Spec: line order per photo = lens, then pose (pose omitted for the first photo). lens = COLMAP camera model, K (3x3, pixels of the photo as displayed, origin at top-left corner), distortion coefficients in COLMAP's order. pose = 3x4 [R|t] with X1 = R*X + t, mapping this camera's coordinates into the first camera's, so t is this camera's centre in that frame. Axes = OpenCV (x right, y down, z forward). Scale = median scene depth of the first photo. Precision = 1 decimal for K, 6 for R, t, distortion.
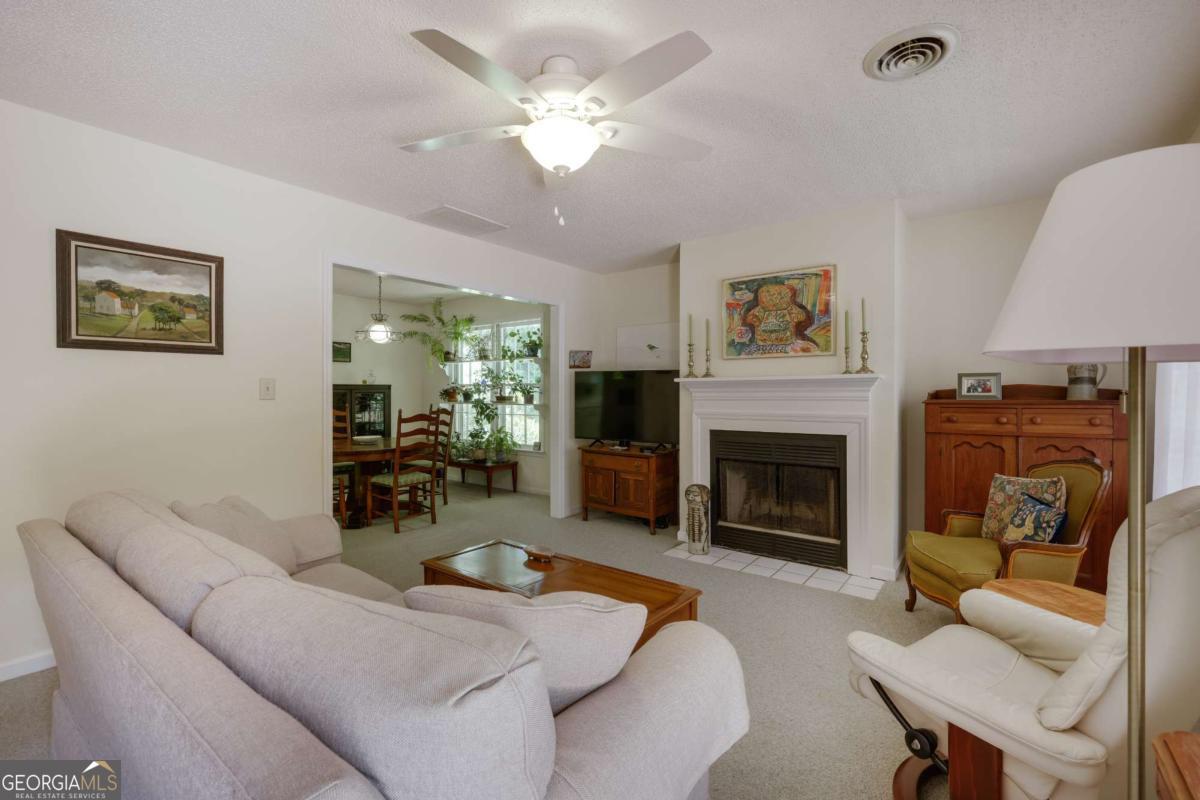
lens RADIAL K [[497.9, 0, 601.2], [0, 497.9, 395.1], [0, 0, 1]] dist [-0.000397, -0.000209]
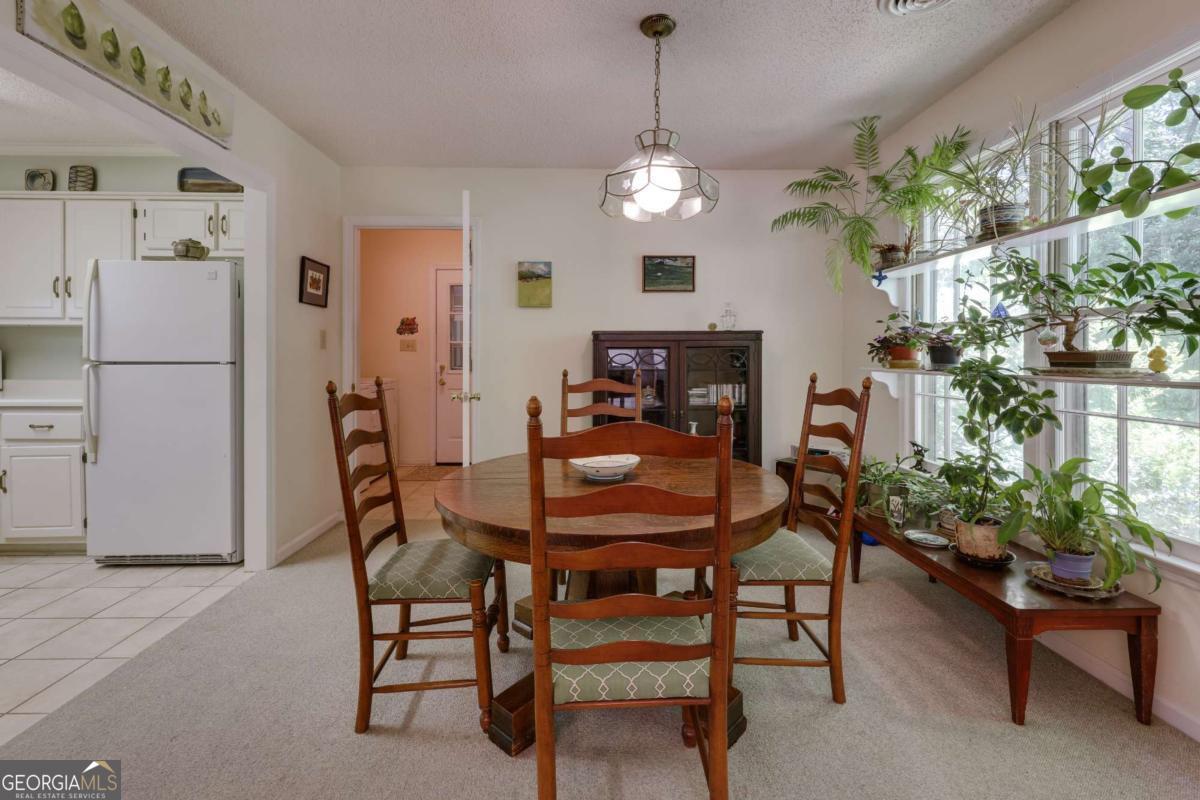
lens RADIAL K [[500.7, 0, 600.8], [0, 500.7, 353.3], [0, 0, 1]] dist [-0.000112, 0.000048]
pose [[0.600689, 0.000413, -0.799483, -0.133286], [-0.006712, 0.999967, -0.004526, 0.005944], [0.799455, 0.008085, 0.600672, 0.608866]]
